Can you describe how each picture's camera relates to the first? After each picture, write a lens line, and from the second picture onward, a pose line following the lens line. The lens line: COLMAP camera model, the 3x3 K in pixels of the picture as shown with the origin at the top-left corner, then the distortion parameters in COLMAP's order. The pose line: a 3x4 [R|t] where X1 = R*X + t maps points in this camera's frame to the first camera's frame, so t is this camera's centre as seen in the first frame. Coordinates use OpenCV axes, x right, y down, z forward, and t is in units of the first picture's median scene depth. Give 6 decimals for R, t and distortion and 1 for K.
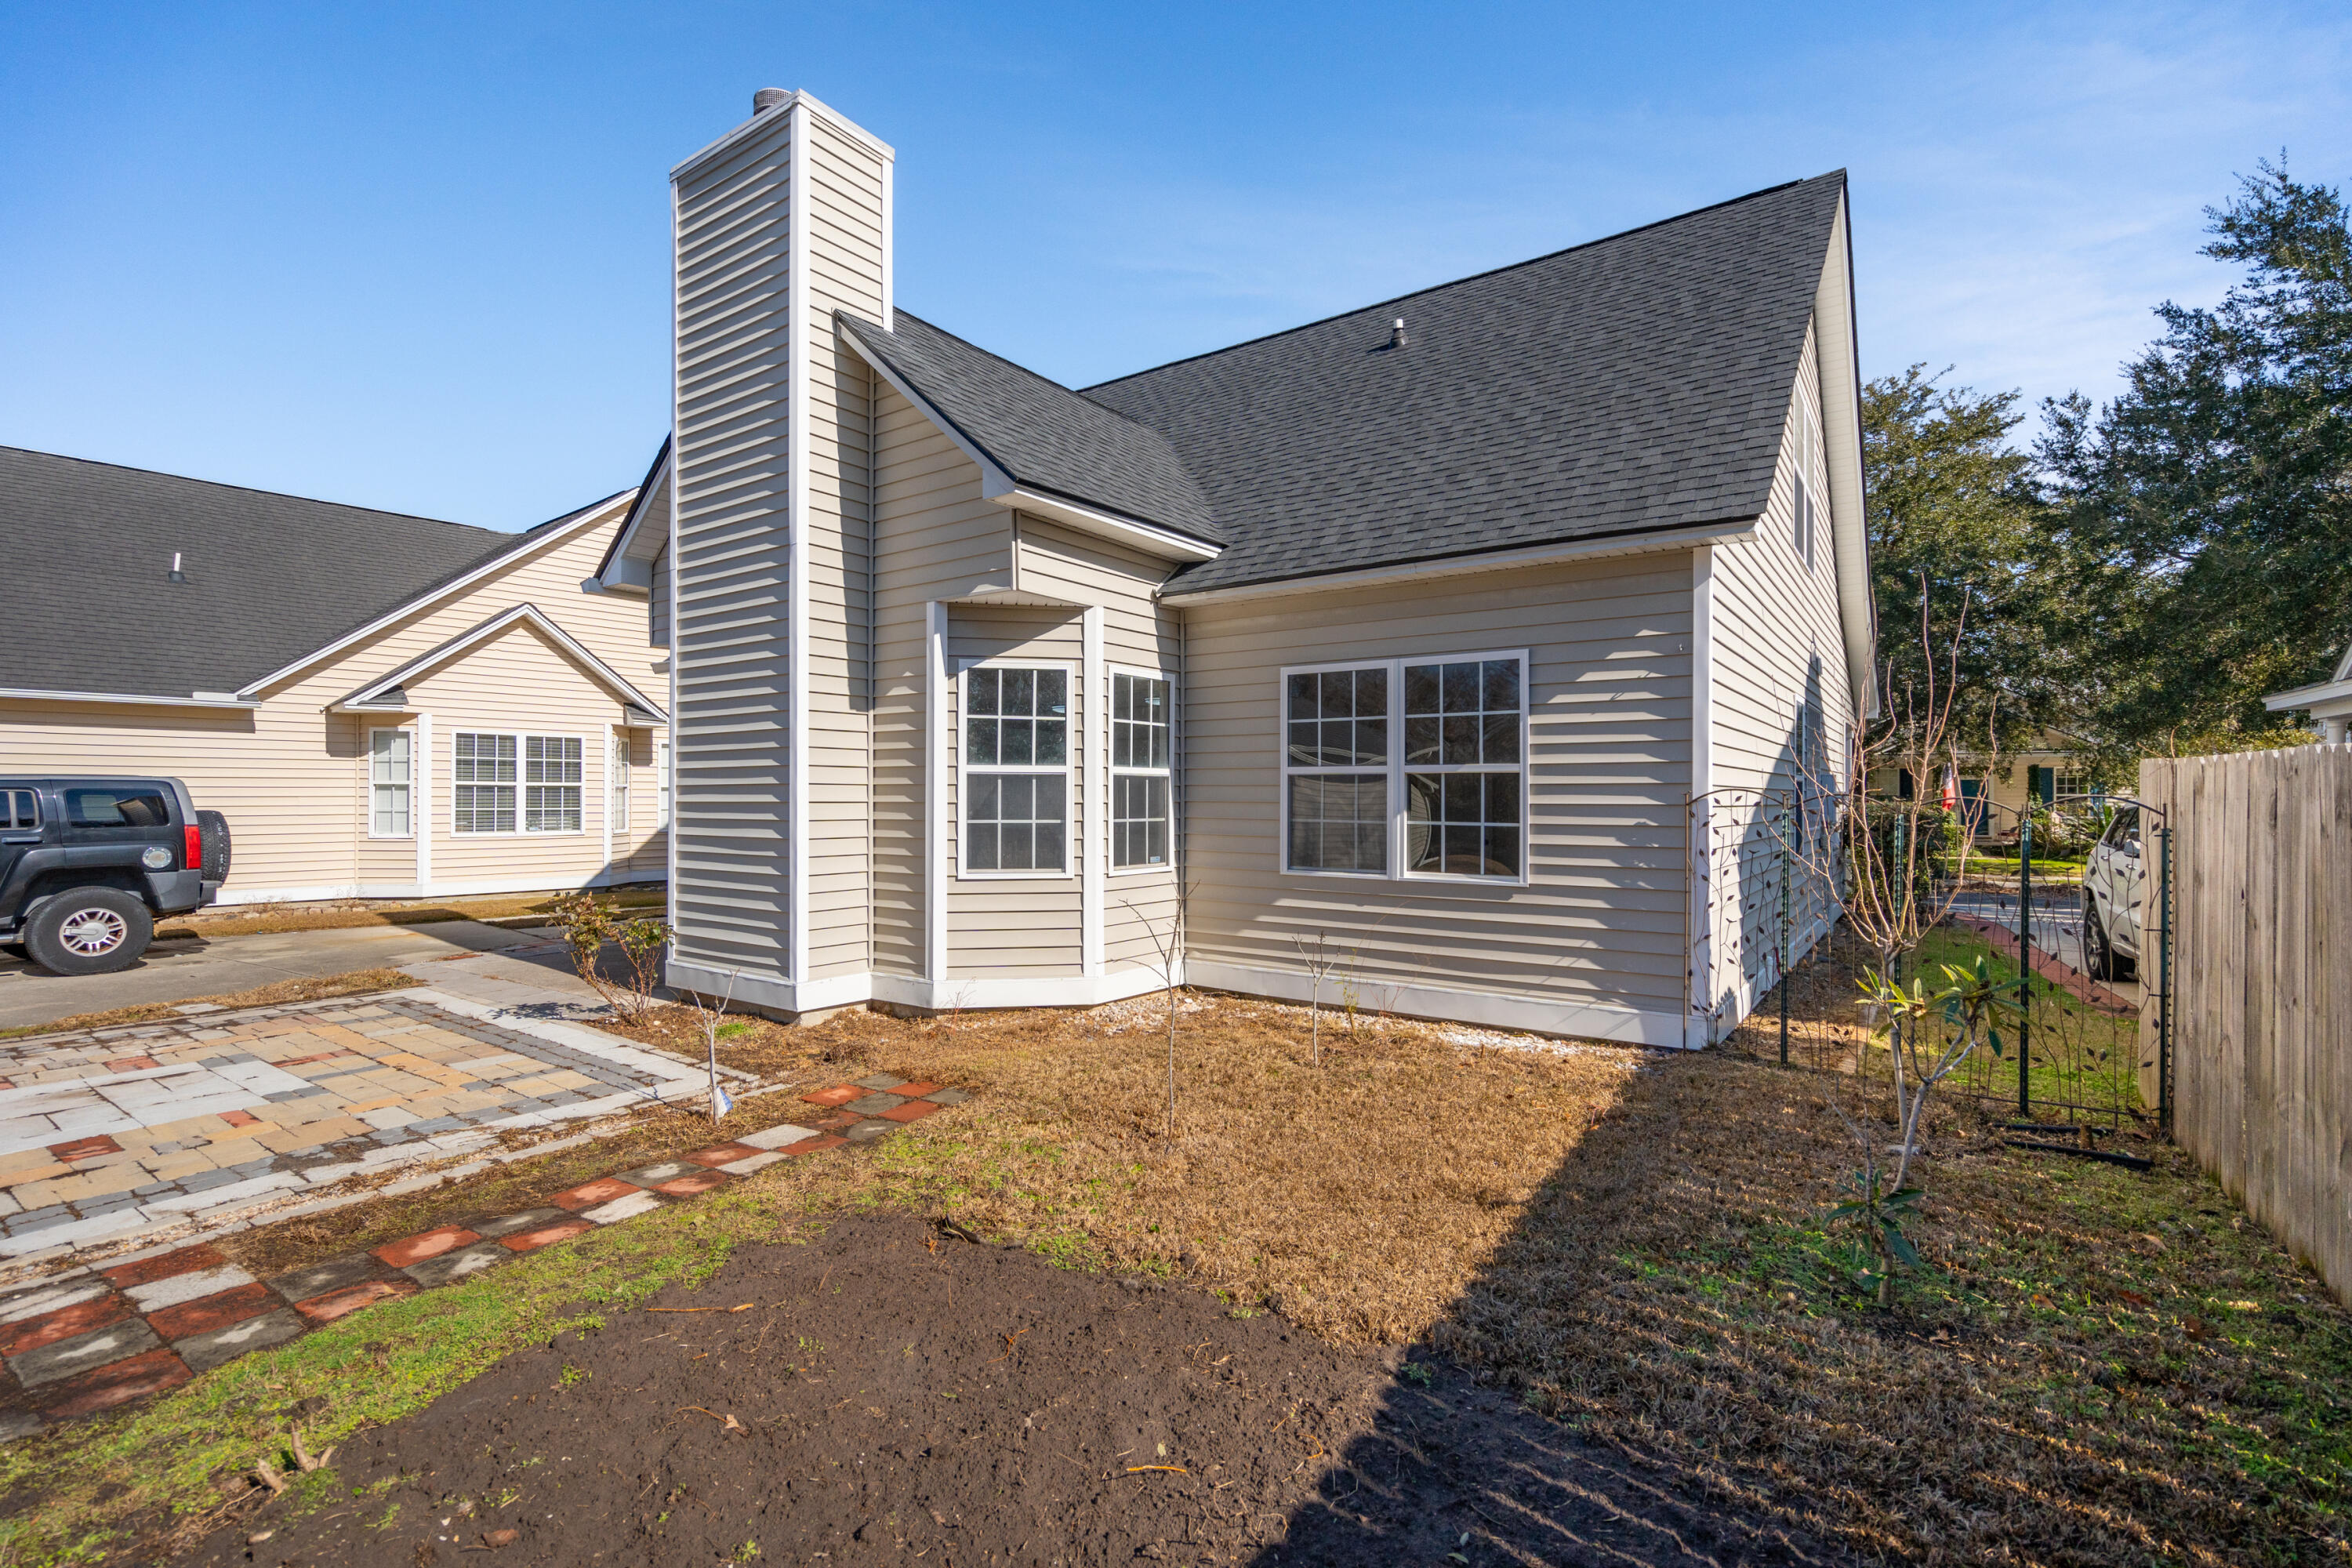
lens RADIAL K [[1088.9, 0, 1151.7], [0, 1088.9, 782.0], [0, 0, 1]] dist [0.000423, 0.000580]
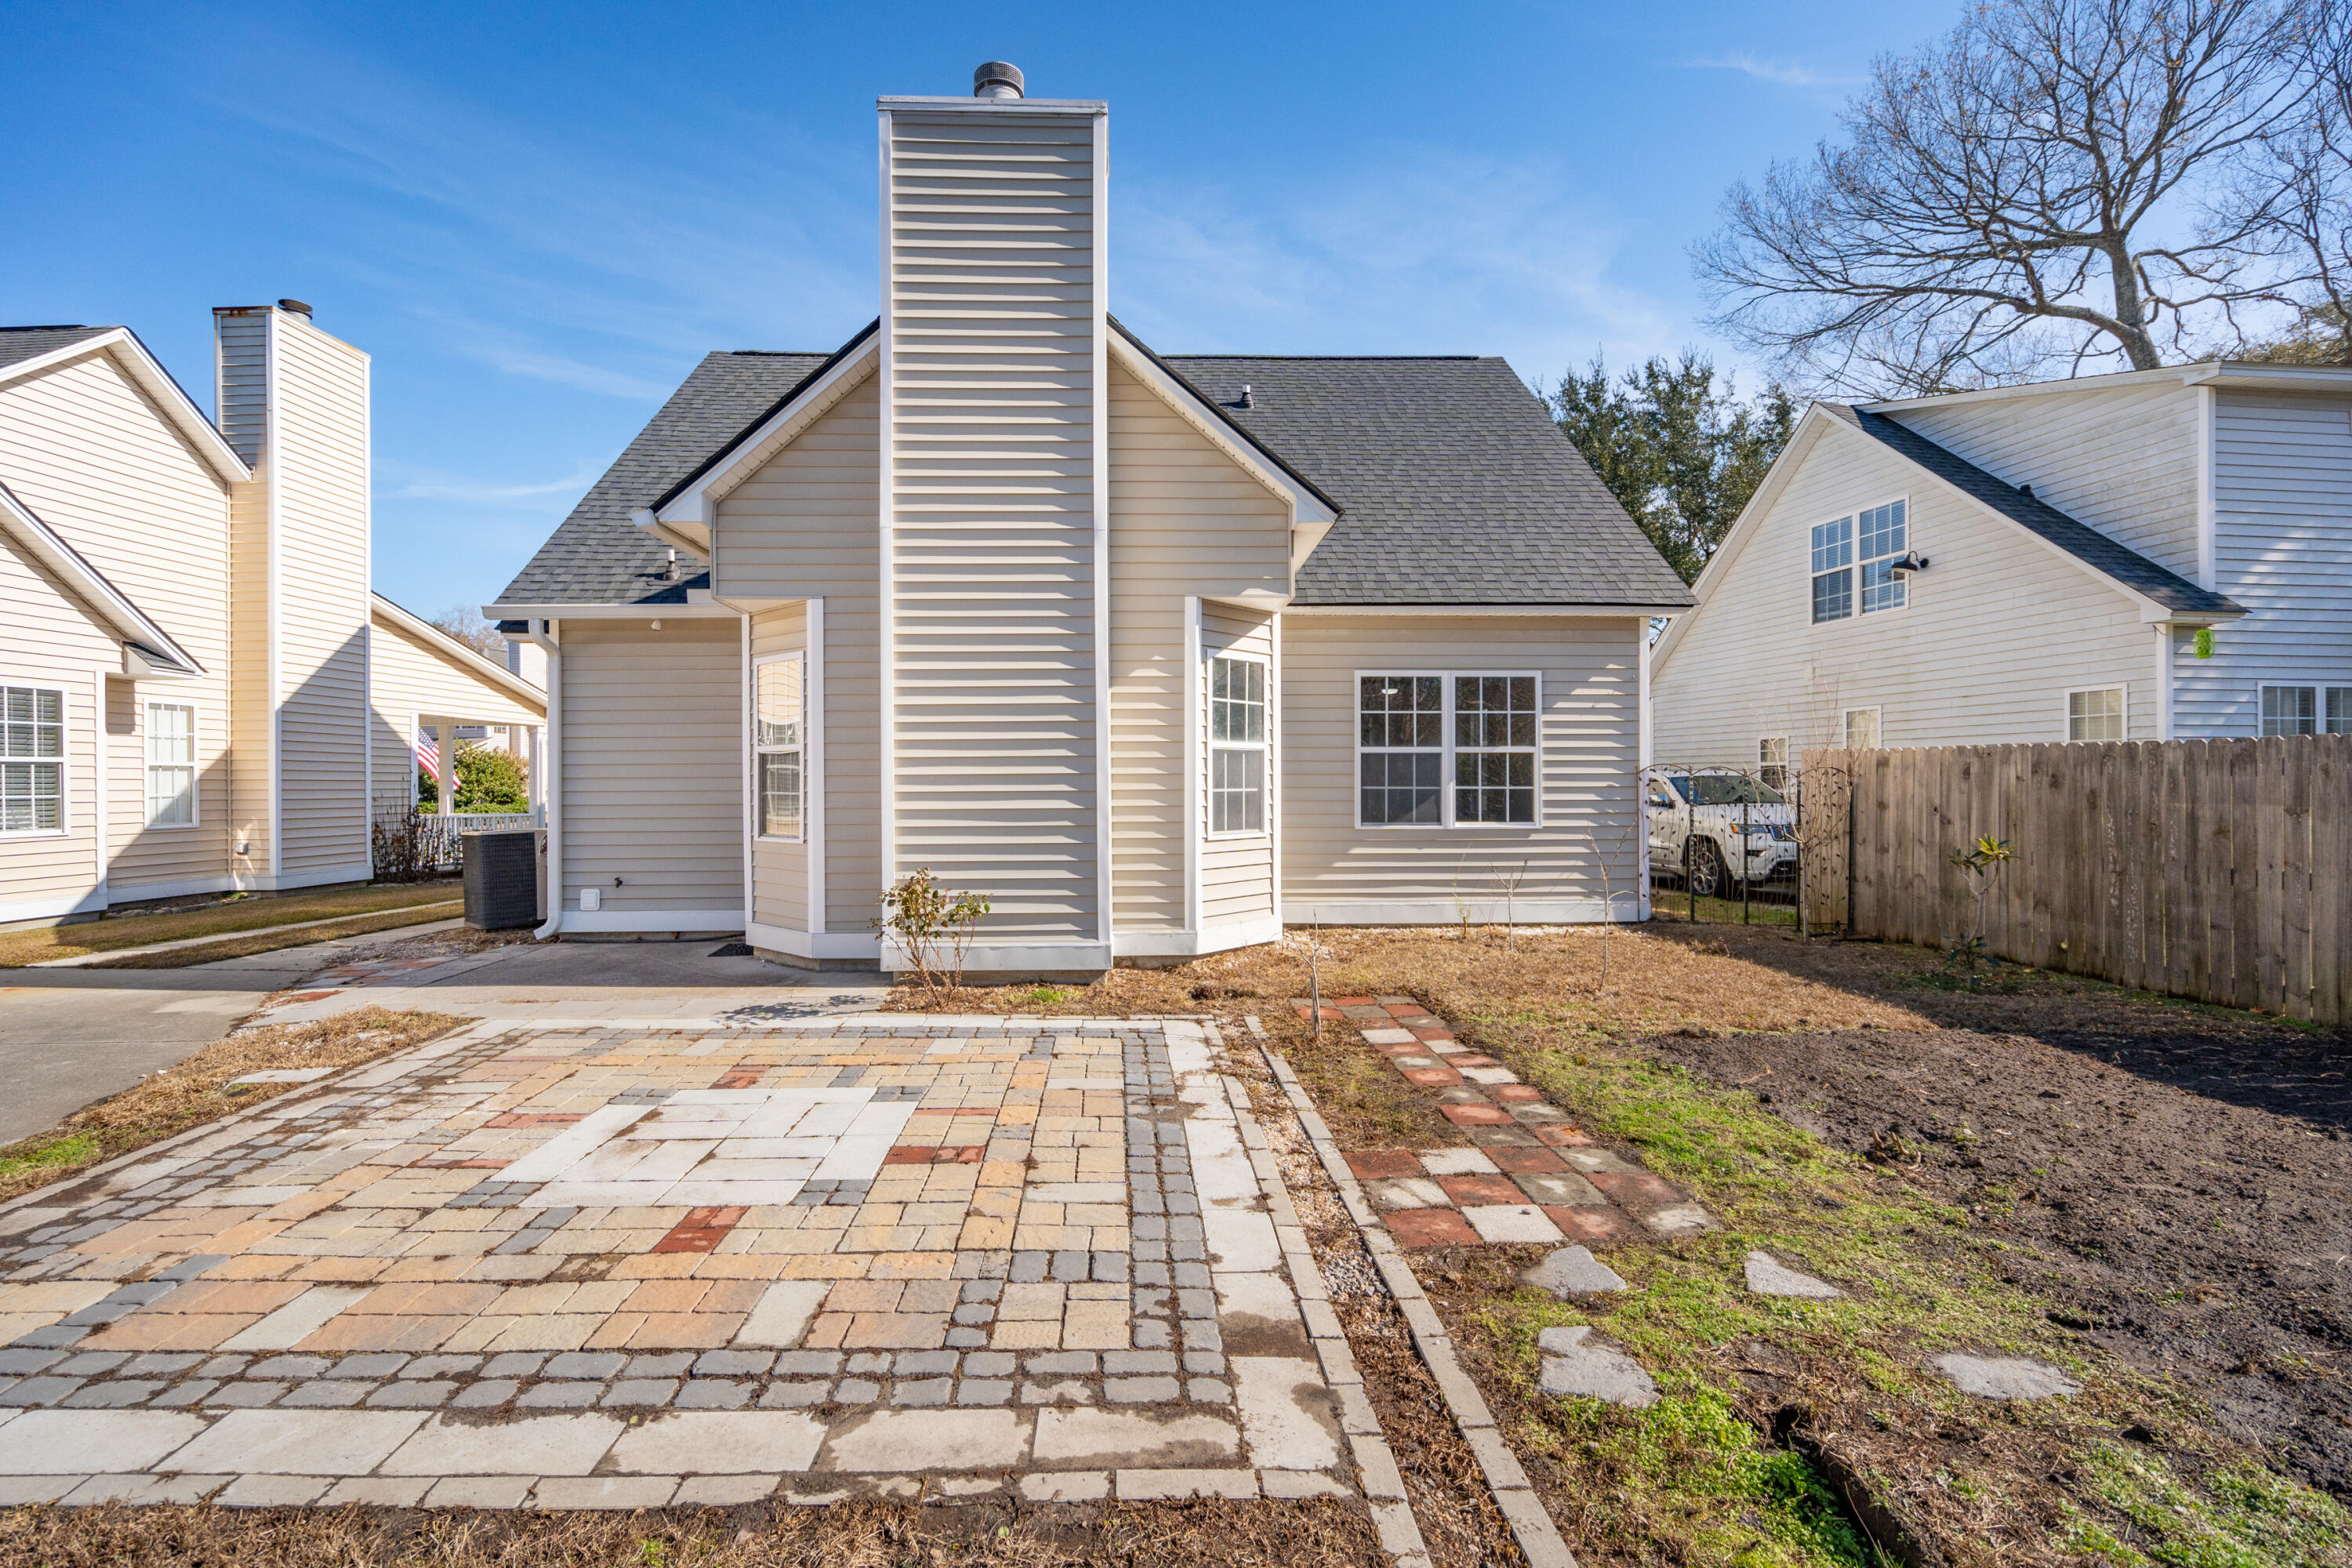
lens RADIAL K [[1088.9, 0, 1163.5], [0, 1088.9, 784.1], [0, 0, 1]] dist [0.000423, 0.000580]
pose [[0.786945, -0.006538, 0.616988, -0.956818], [-0.002278, 0.999906, 0.013502, 0.015012], [-0.617019, -0.012031, 0.786857, 0.131108]]
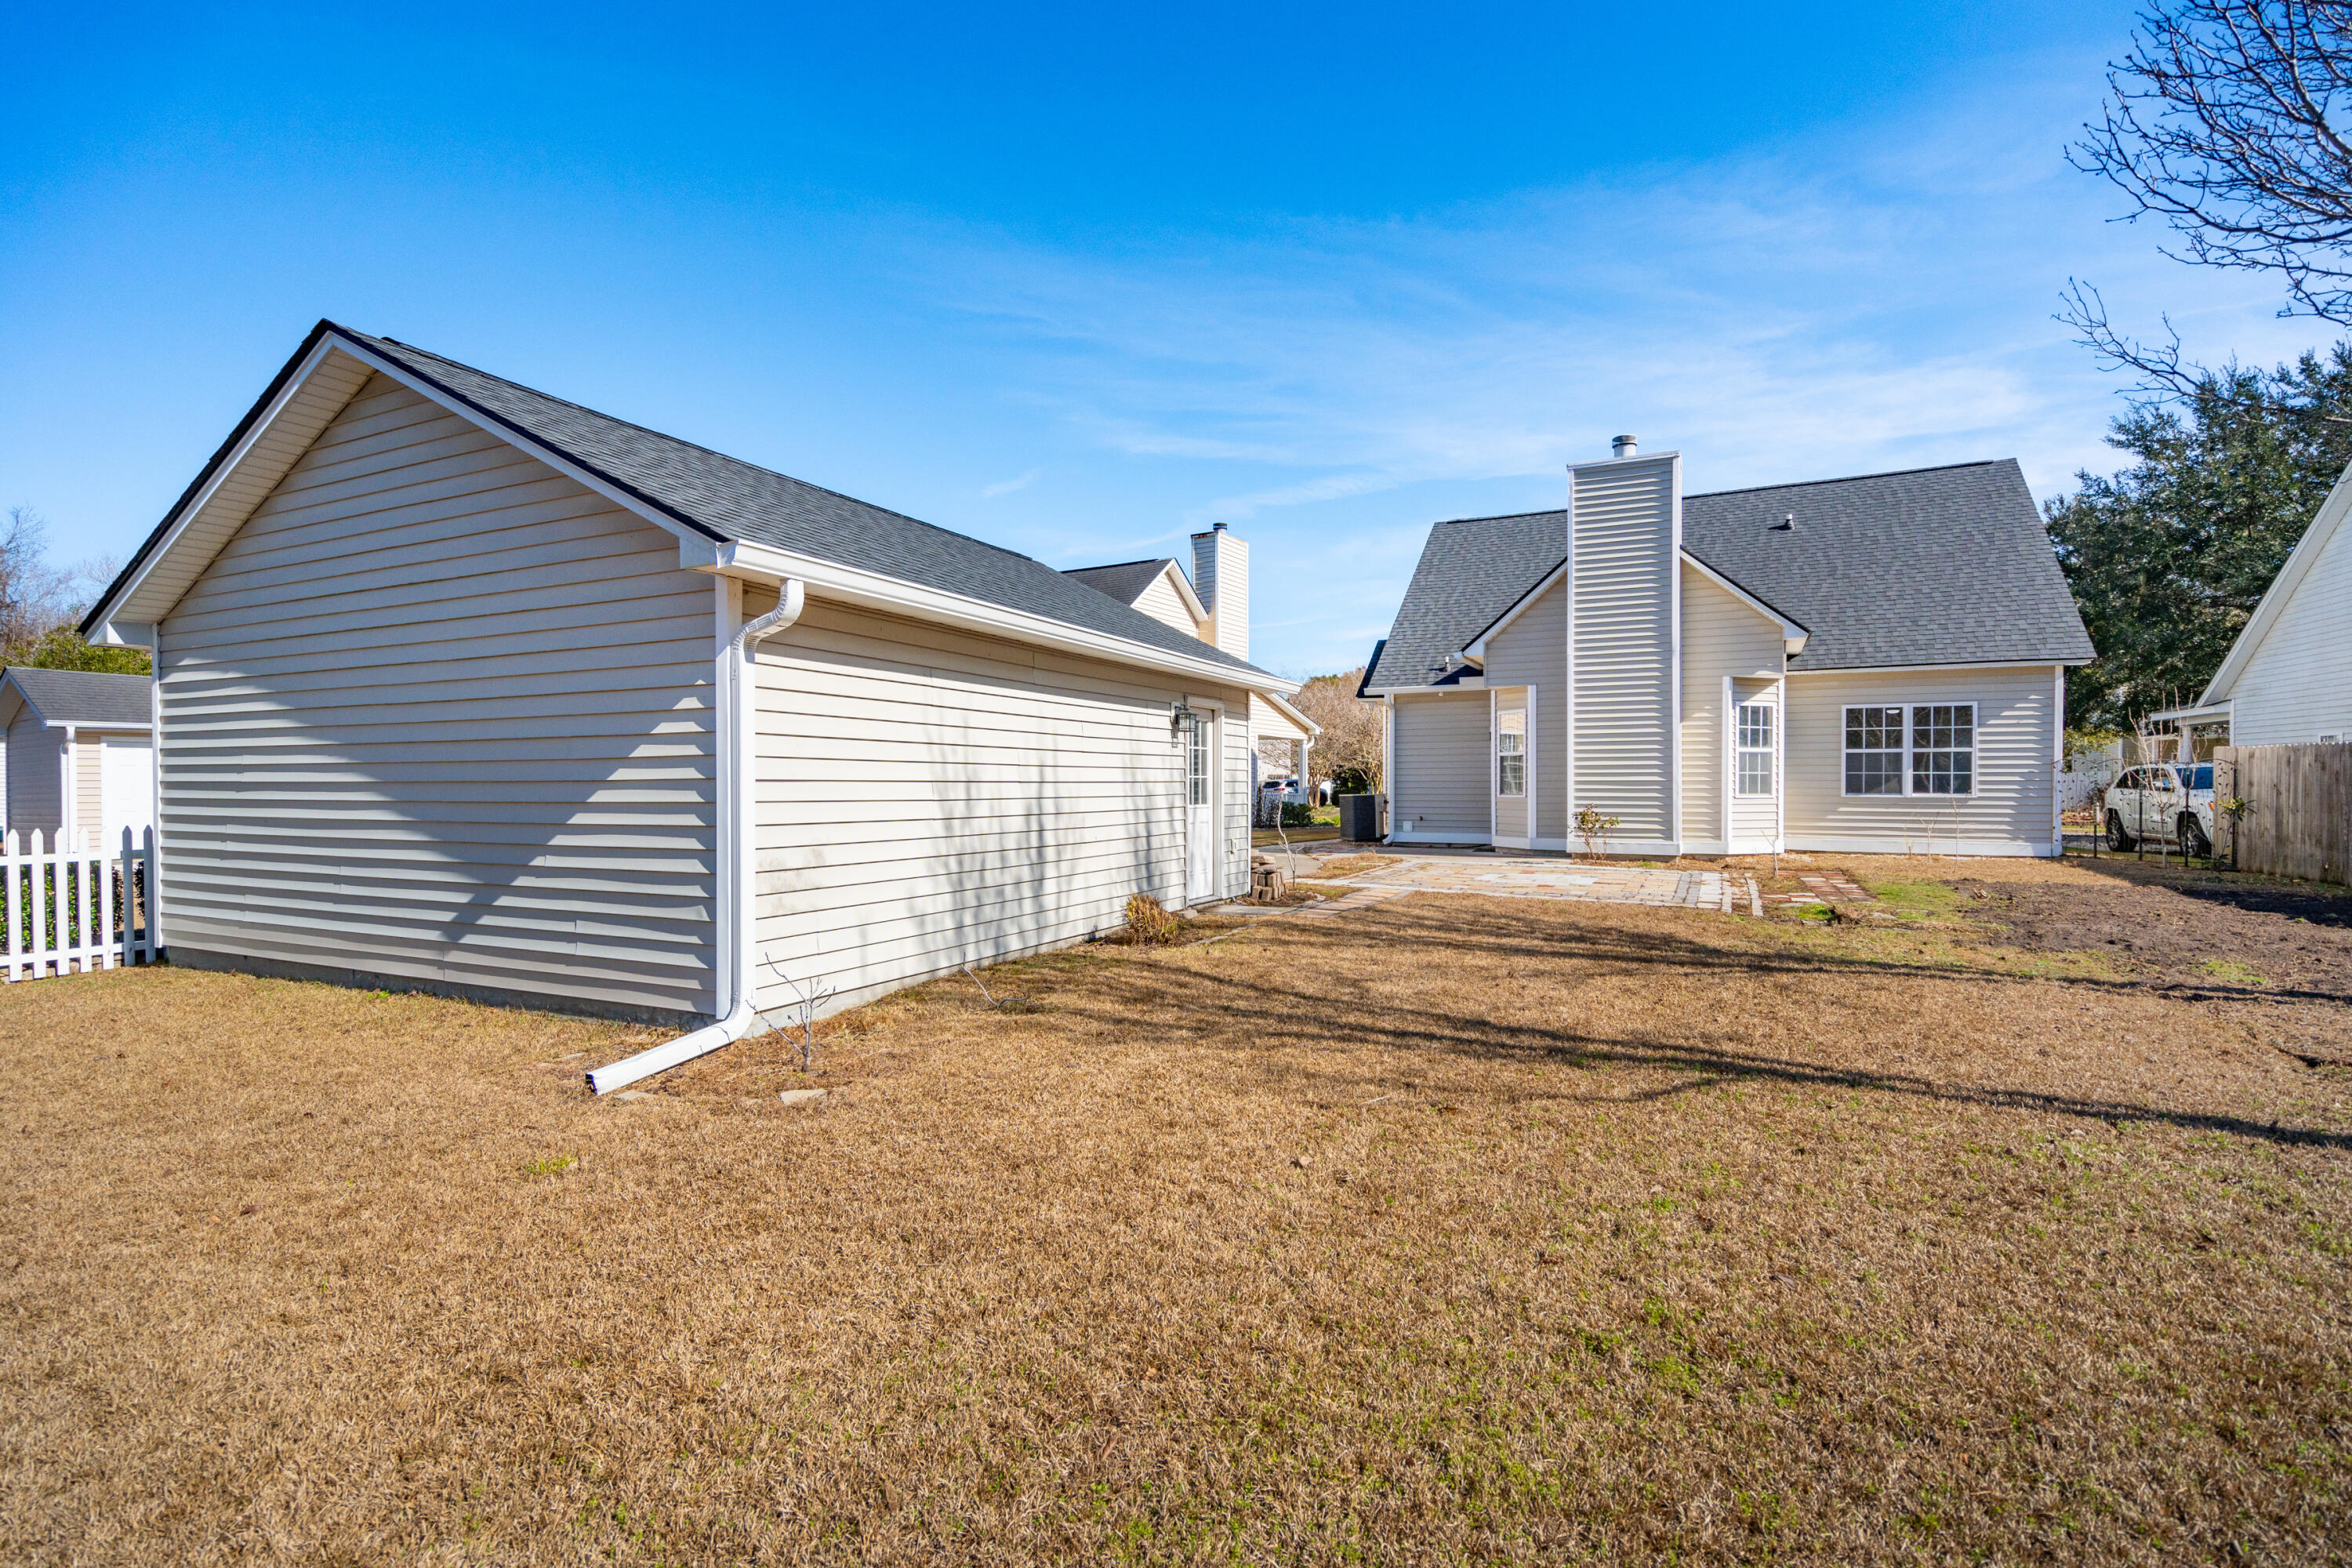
lens RADIAL K [[1088.9, 0, 1155.6], [0, 1088.9, 787.1], [0, 0, 1]] dist [0.000423, 0.000580]
pose [[0.990495, -0.002138, 0.137532, -1.764228], [-0.000008, 0.999878, 0.015600, 0.032301], [-0.137549, -0.015453, 0.990374, -1.141650]]
